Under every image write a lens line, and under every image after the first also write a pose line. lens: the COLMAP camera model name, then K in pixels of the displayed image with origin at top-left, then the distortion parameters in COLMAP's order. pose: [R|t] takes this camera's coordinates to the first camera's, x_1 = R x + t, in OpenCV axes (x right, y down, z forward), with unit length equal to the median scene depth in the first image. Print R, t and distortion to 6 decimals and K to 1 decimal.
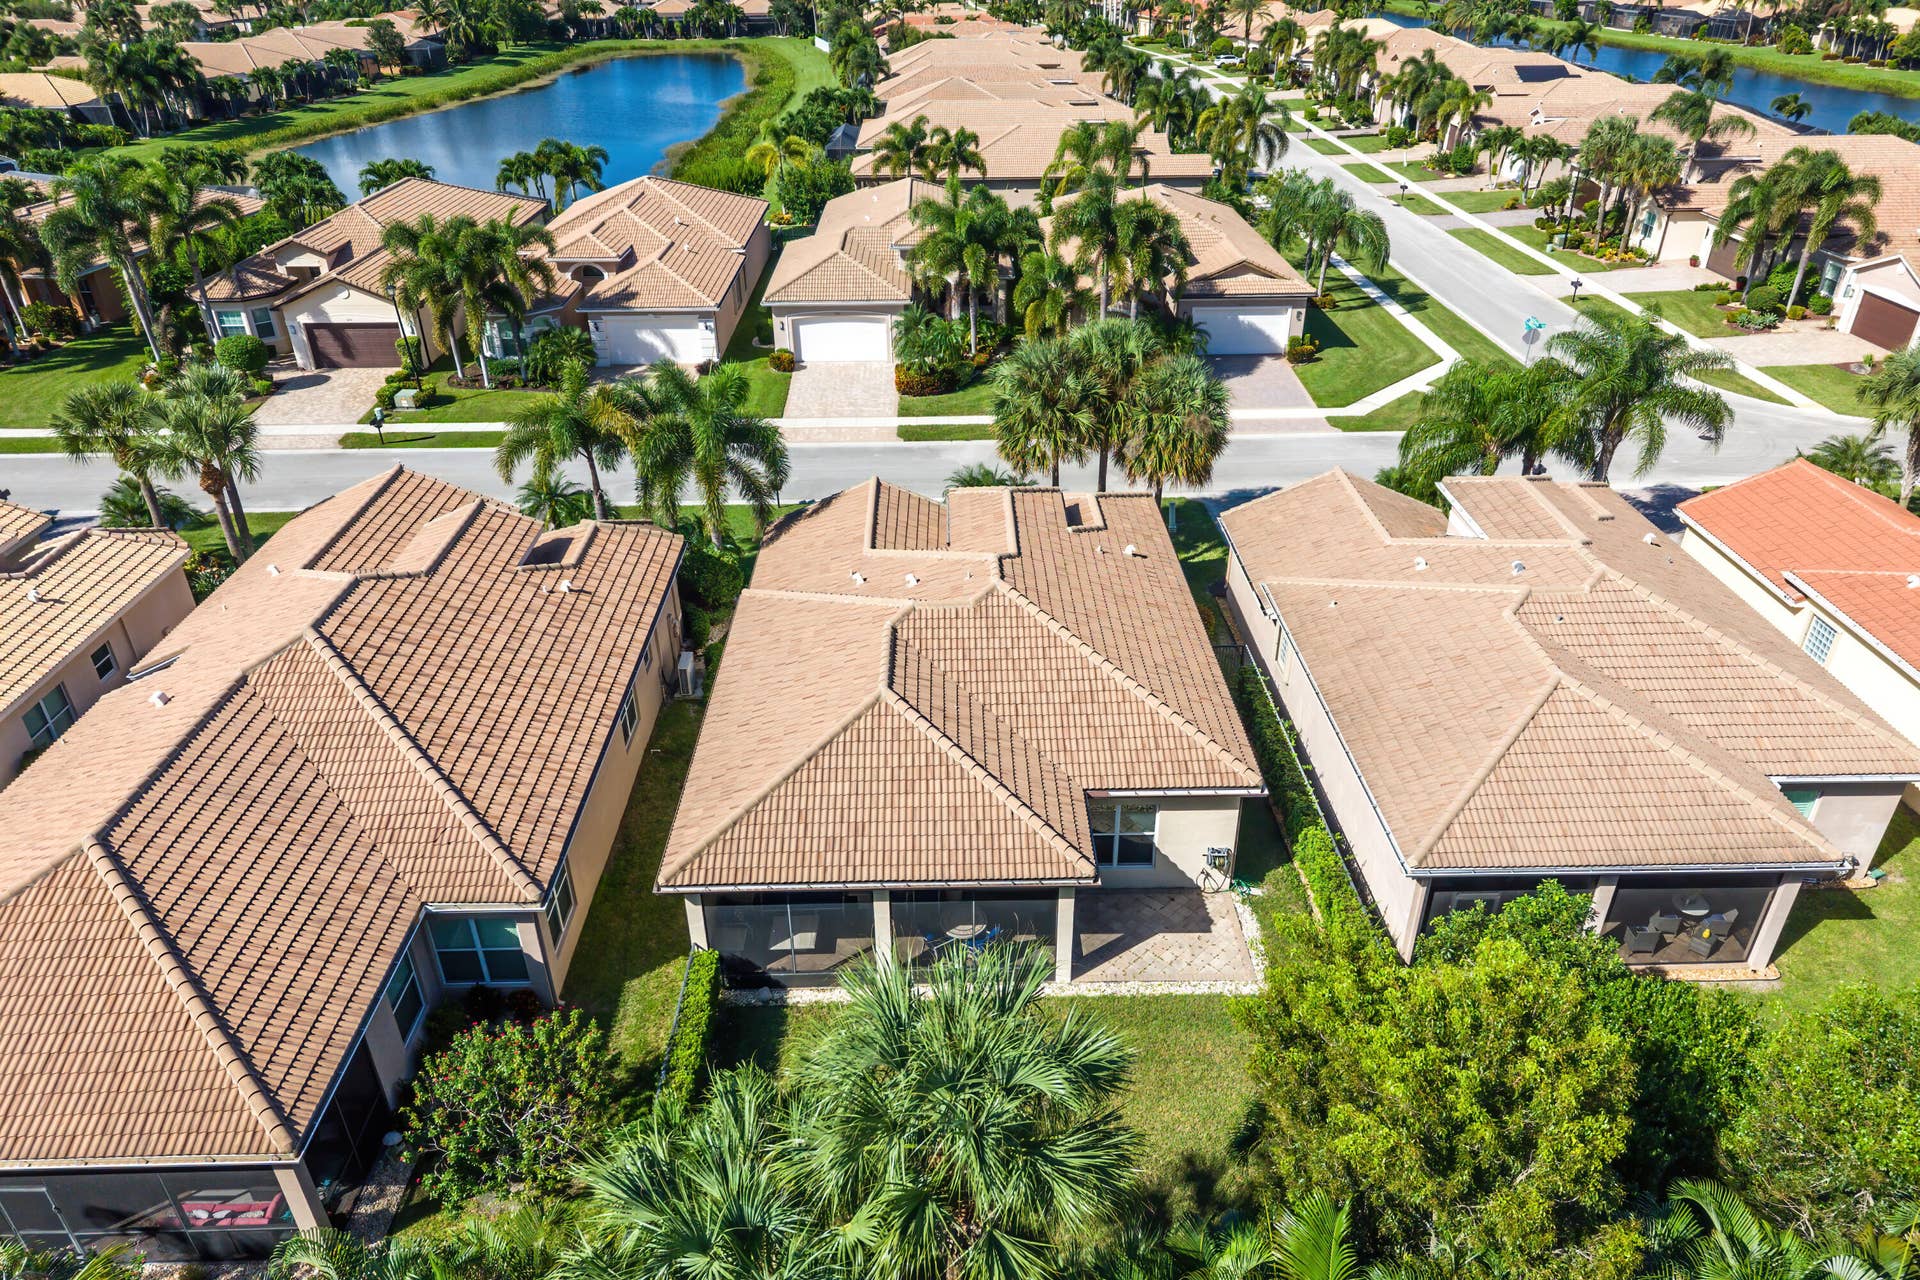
lens RADIAL K [[1307.8, 0, 959.1], [0, 1307.8, 685.5], [0, 0, 1]] dist [0.001684, -0.000993]
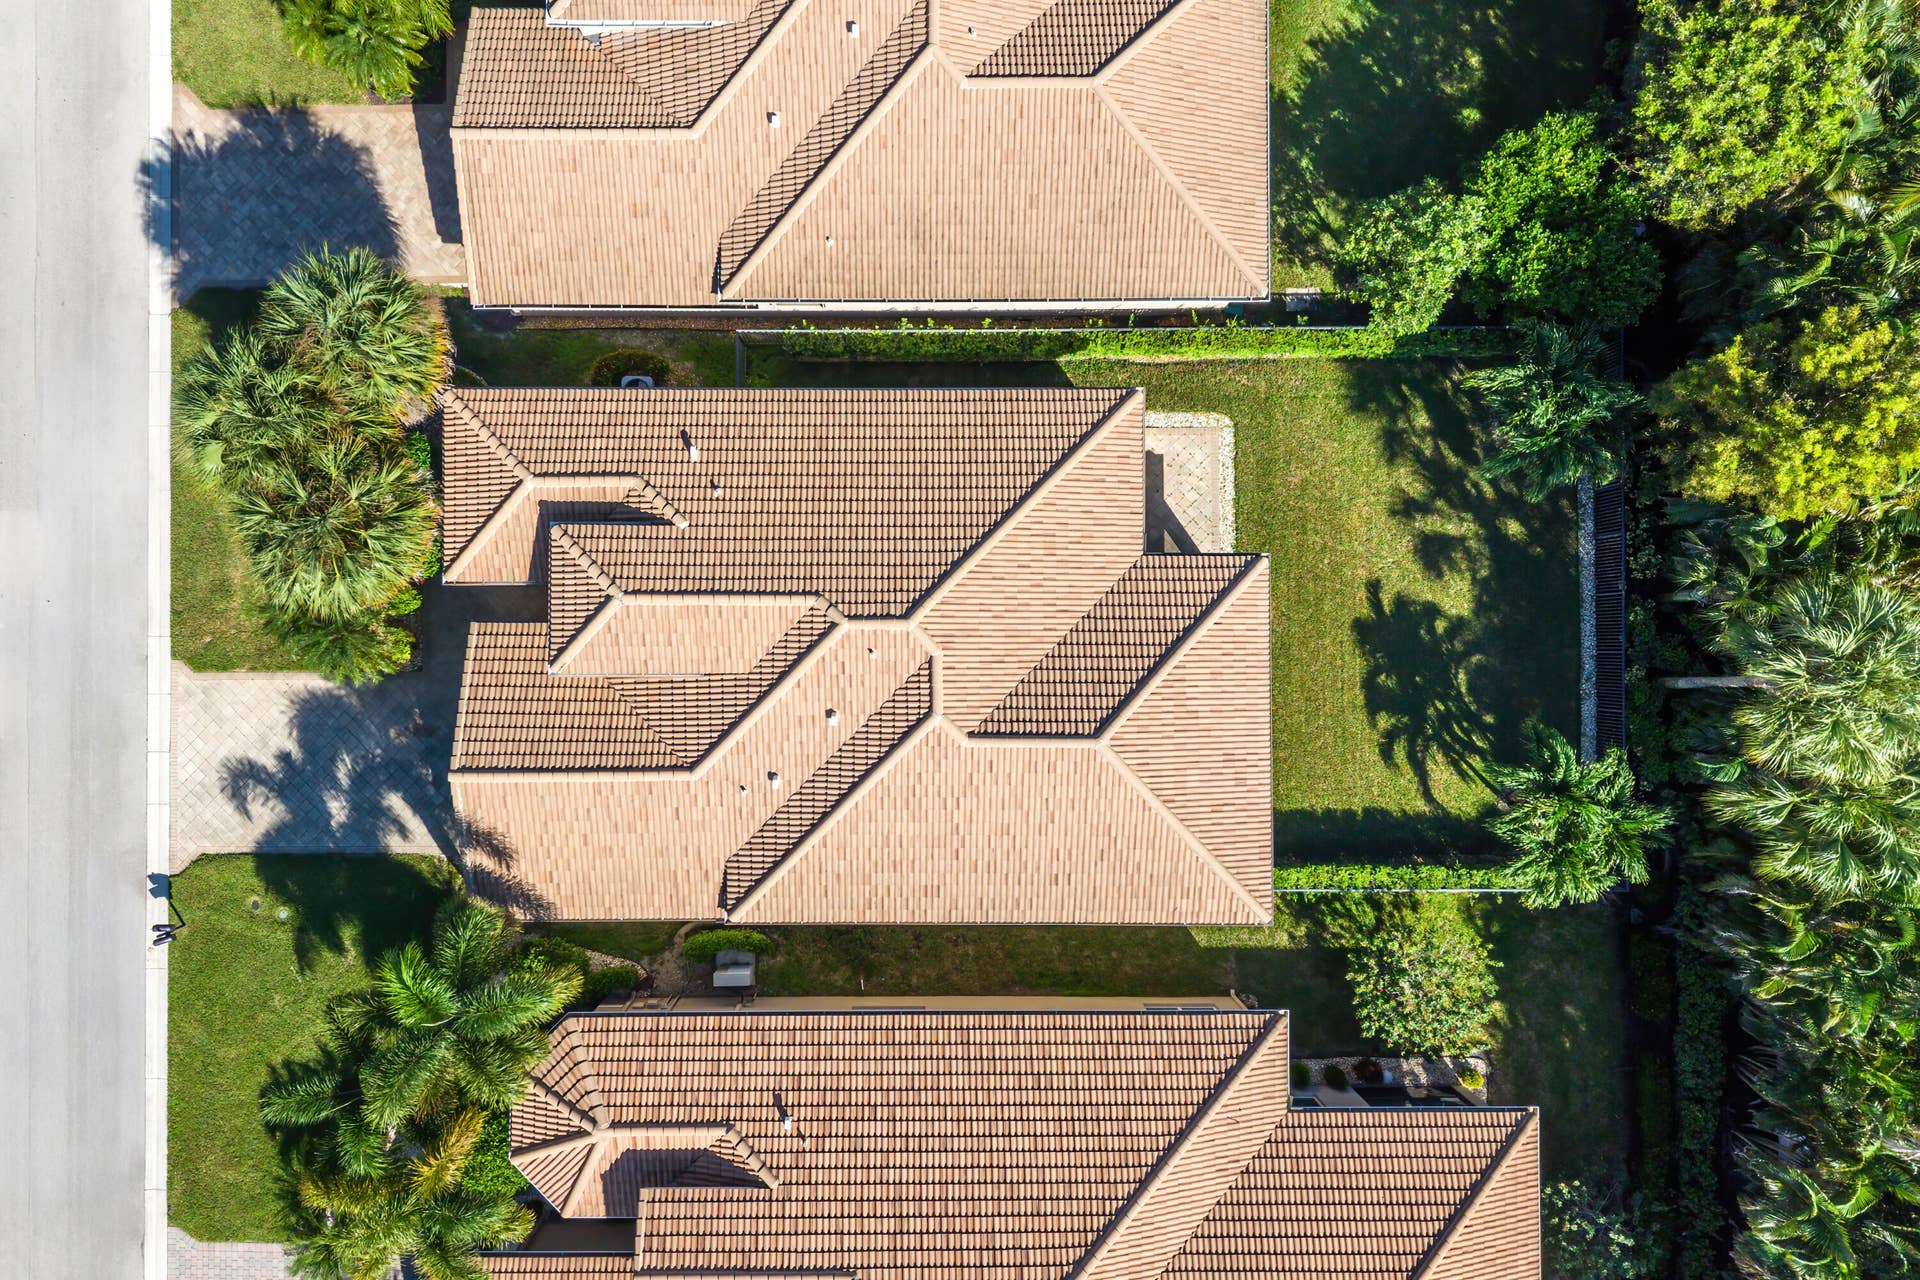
lens RADIAL K [[1371.3, 0, 960.0], [0, 1371.3, 640.0], [0, 0, 1]] dist [0.007241, 0.001908]
pose [[0.017373, -0.999724, 0.015787, 0.001631], [0.502894, 0.022384, 0.864058, -0.435863], [-0.864173, -0.007072, 0.503144, 0.245755]]
